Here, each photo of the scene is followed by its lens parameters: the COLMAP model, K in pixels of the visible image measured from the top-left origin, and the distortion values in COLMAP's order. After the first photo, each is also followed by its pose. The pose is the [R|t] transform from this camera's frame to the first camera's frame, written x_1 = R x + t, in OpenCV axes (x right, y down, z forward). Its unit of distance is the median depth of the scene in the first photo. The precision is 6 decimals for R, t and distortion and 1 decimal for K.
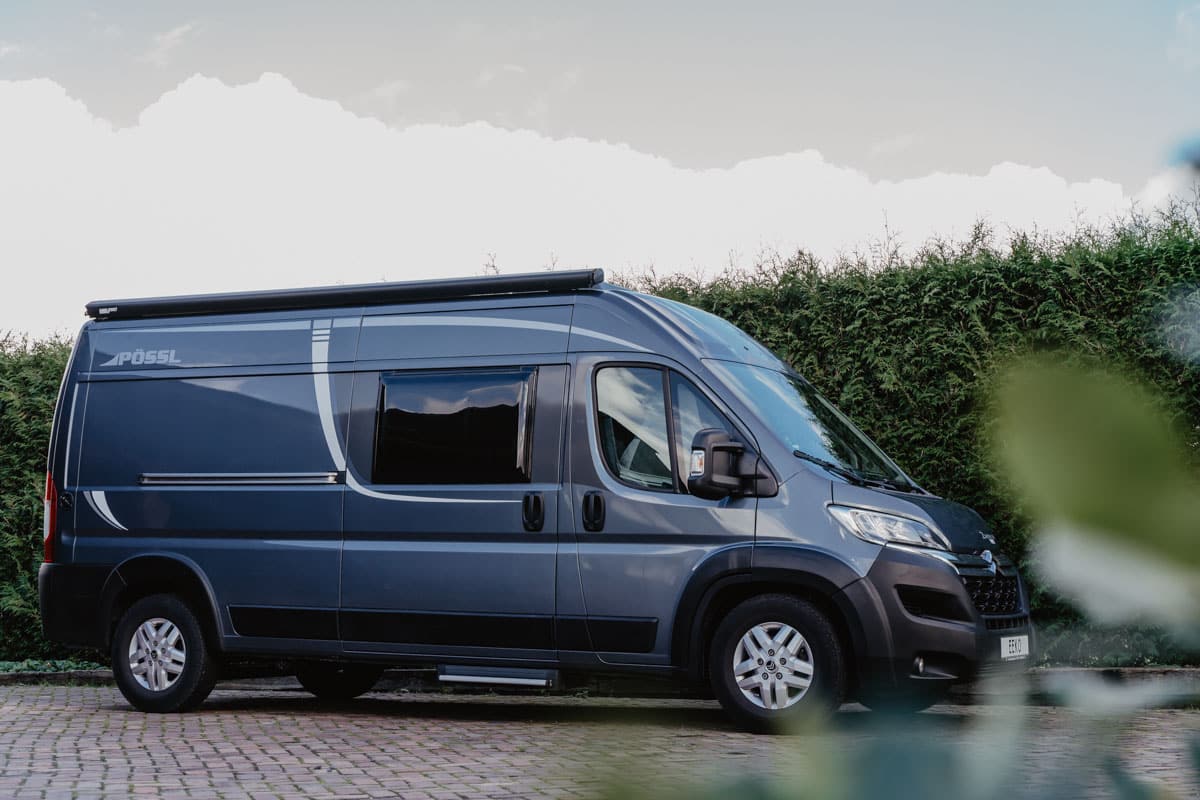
lens RADIAL K [[1928.1, 0, 600.0], [0, 1928.1, 400.0], [0, 0, 1]] dist [0.002035, 0.000179]
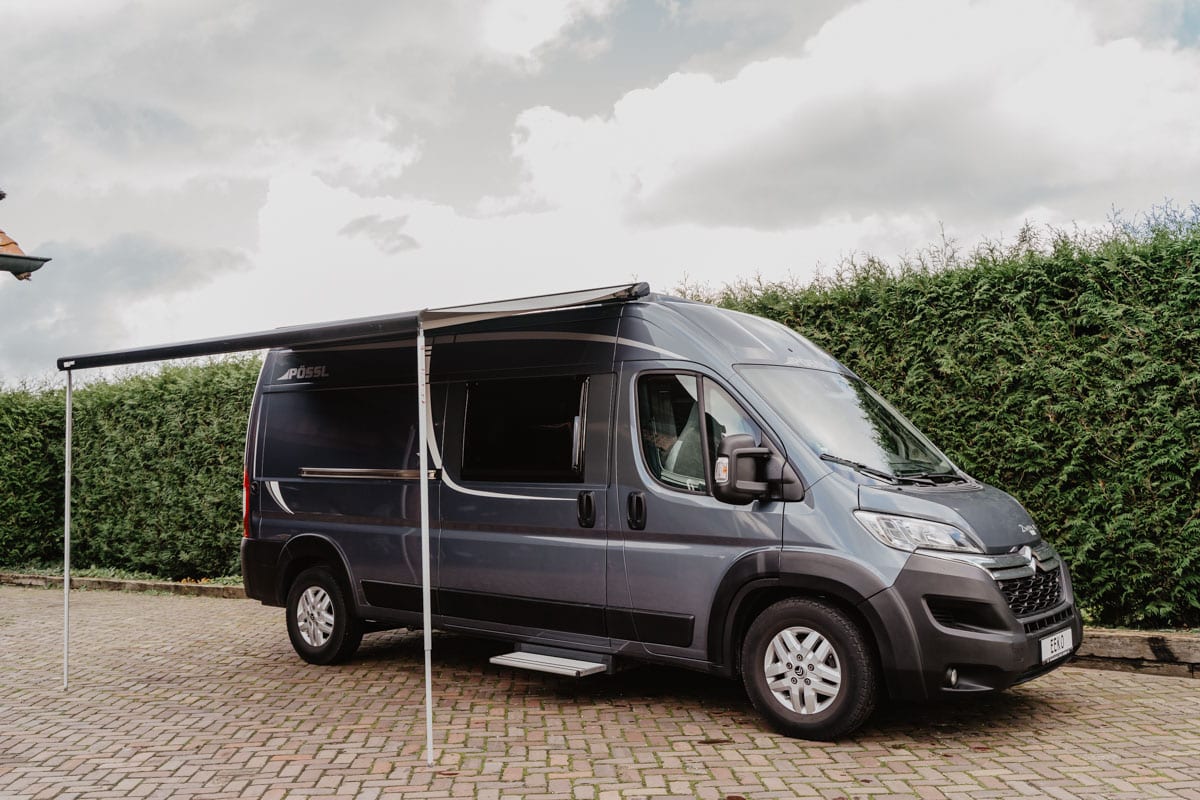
lens RADIAL K [[1097.5, 0, 600.0], [0, 1097.5, 400.0], [0, 0, 1]] dist [-0.006484, -0.003399]
pose [[0.980731, -0.027175, -0.193465, 0.075124], [0.034018, 0.998905, 0.032134, -0.018685], [0.192379, -0.038096, 0.980581, 0.315205]]
